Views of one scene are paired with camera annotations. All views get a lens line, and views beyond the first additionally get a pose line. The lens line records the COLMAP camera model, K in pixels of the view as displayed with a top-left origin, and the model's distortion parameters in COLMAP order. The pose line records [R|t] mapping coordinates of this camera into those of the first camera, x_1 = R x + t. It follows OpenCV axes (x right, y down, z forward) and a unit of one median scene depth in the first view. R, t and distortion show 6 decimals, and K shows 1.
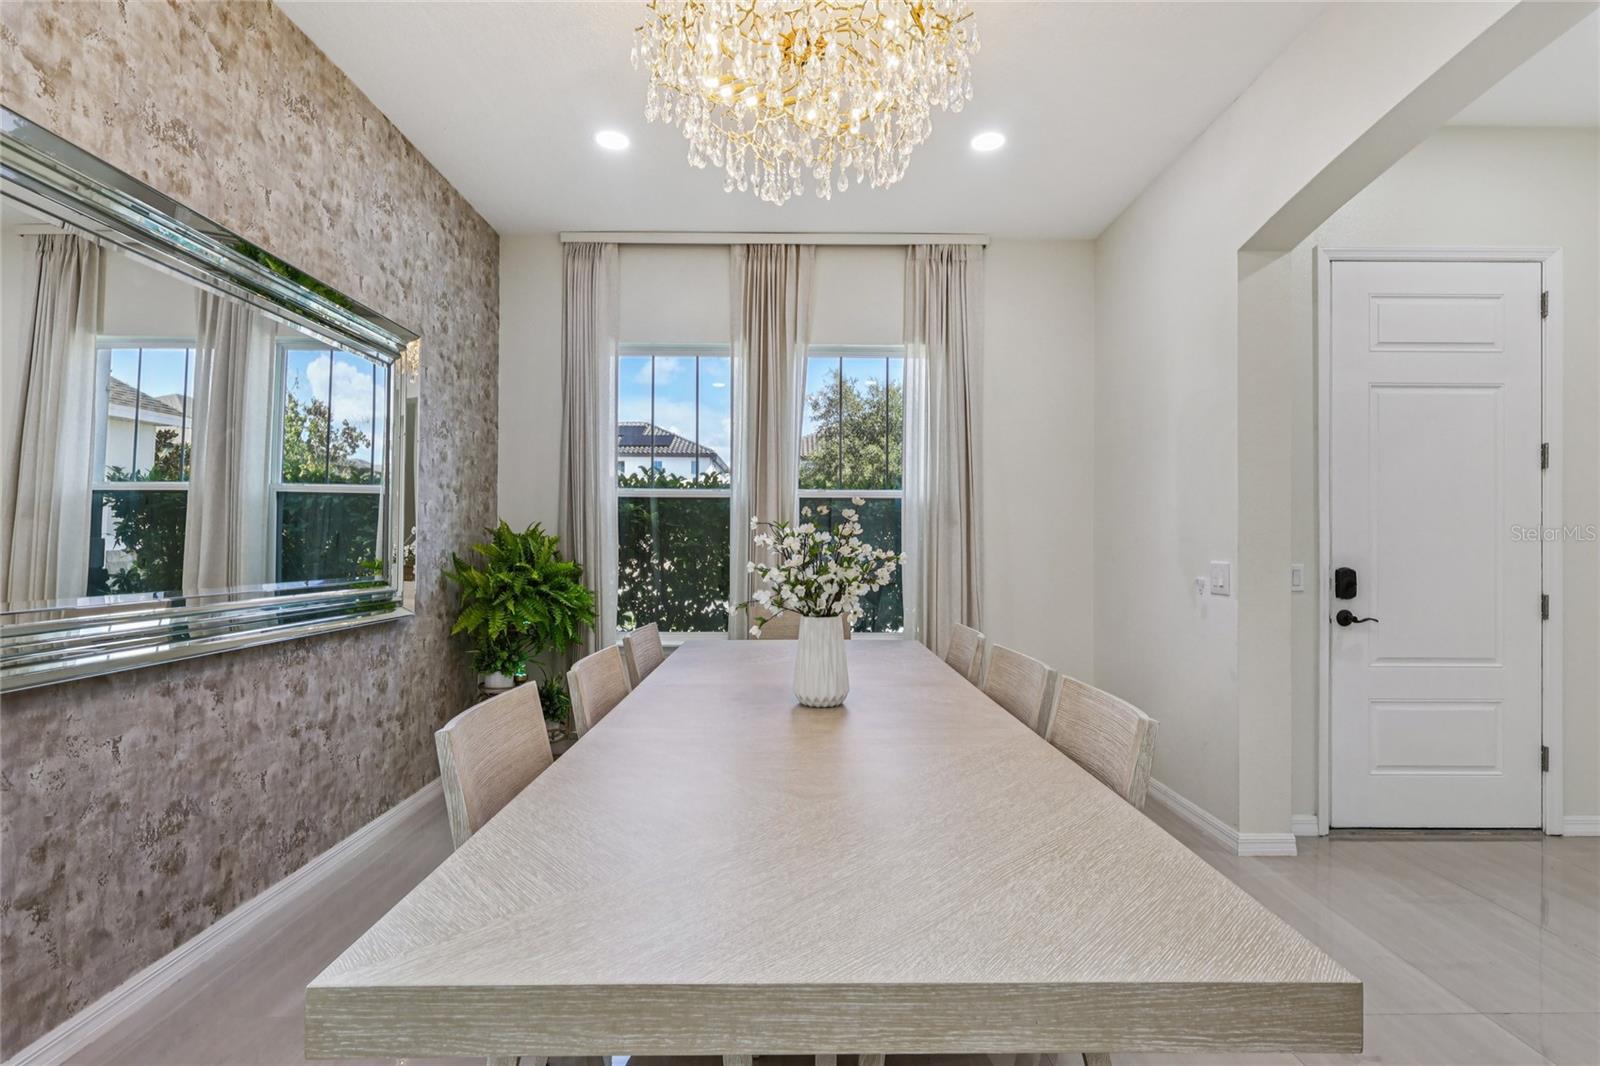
lens RADIAL K [[749.9, 0, 799.8], [0, 749.9, 523.8], [0, 0, 1]] dist [-0.003990, 0.003206]
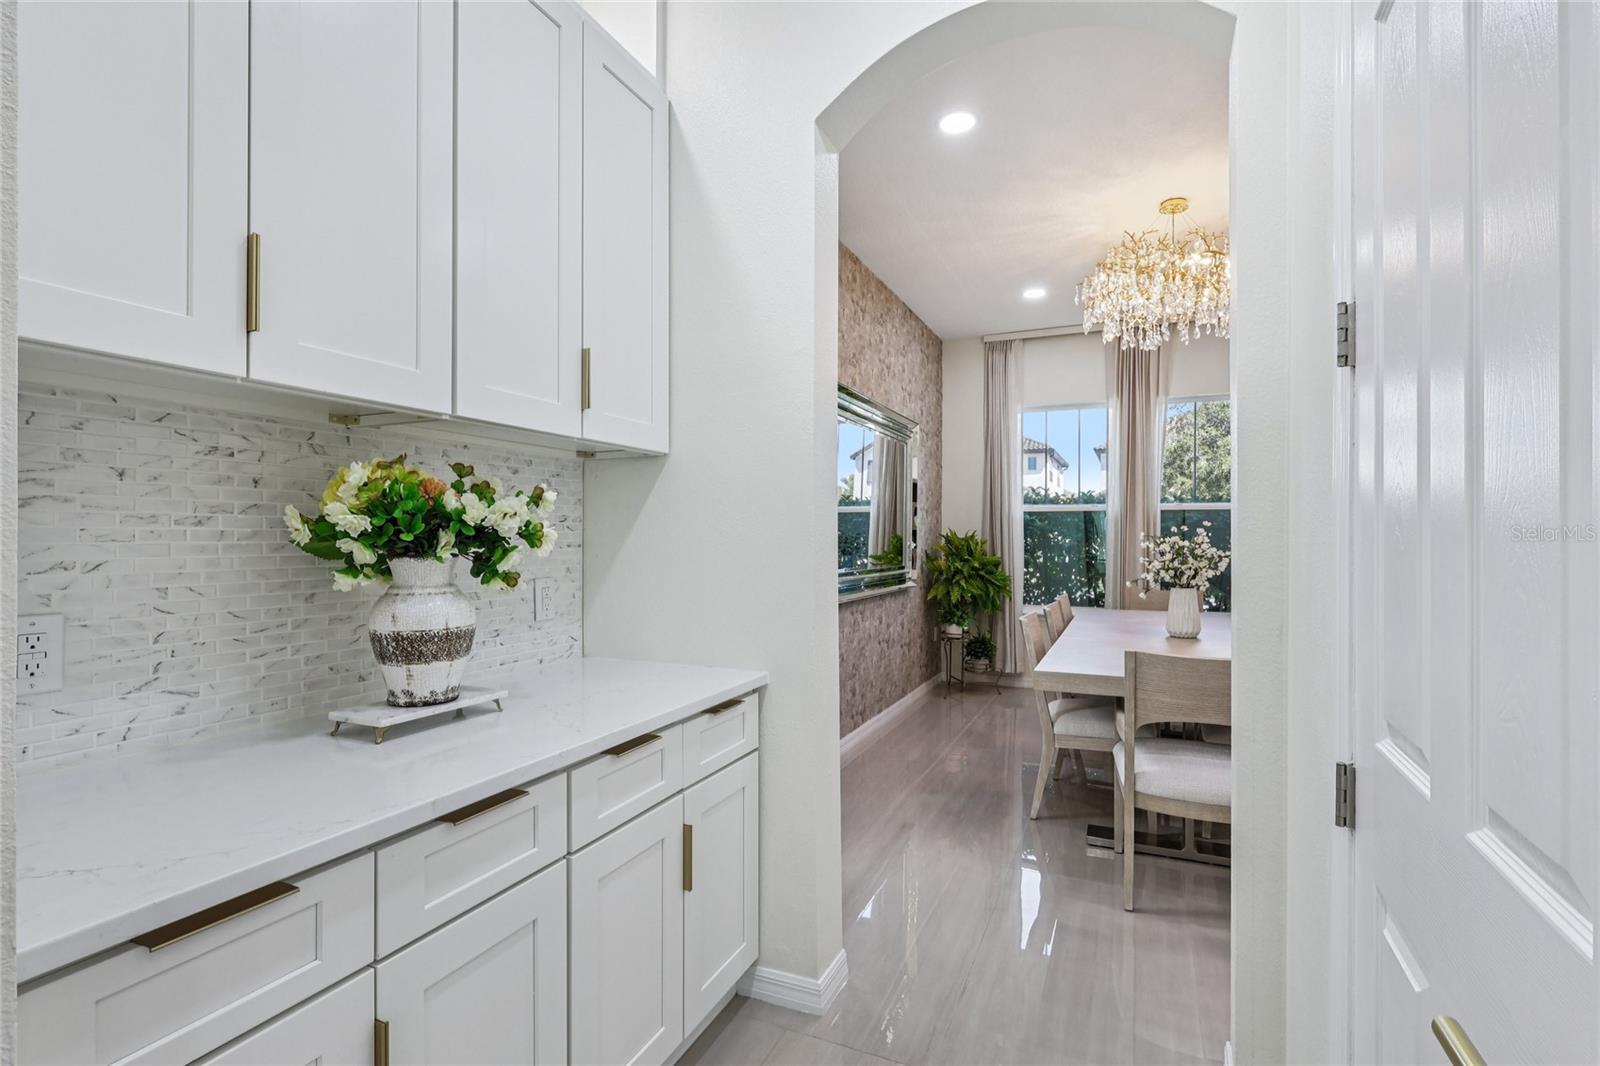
lens RADIAL K [[749.9, 0, 799.6], [0, 749.9, 535.0], [0, 0, 1]] dist [-0.003990, 0.003206]
pose [[0.908552, -0.002273, -0.417765, -0.038035], [0.011559, 0.999739, 0.019699, -0.033065], [0.417611, -0.022727, 0.908341, -0.677452]]
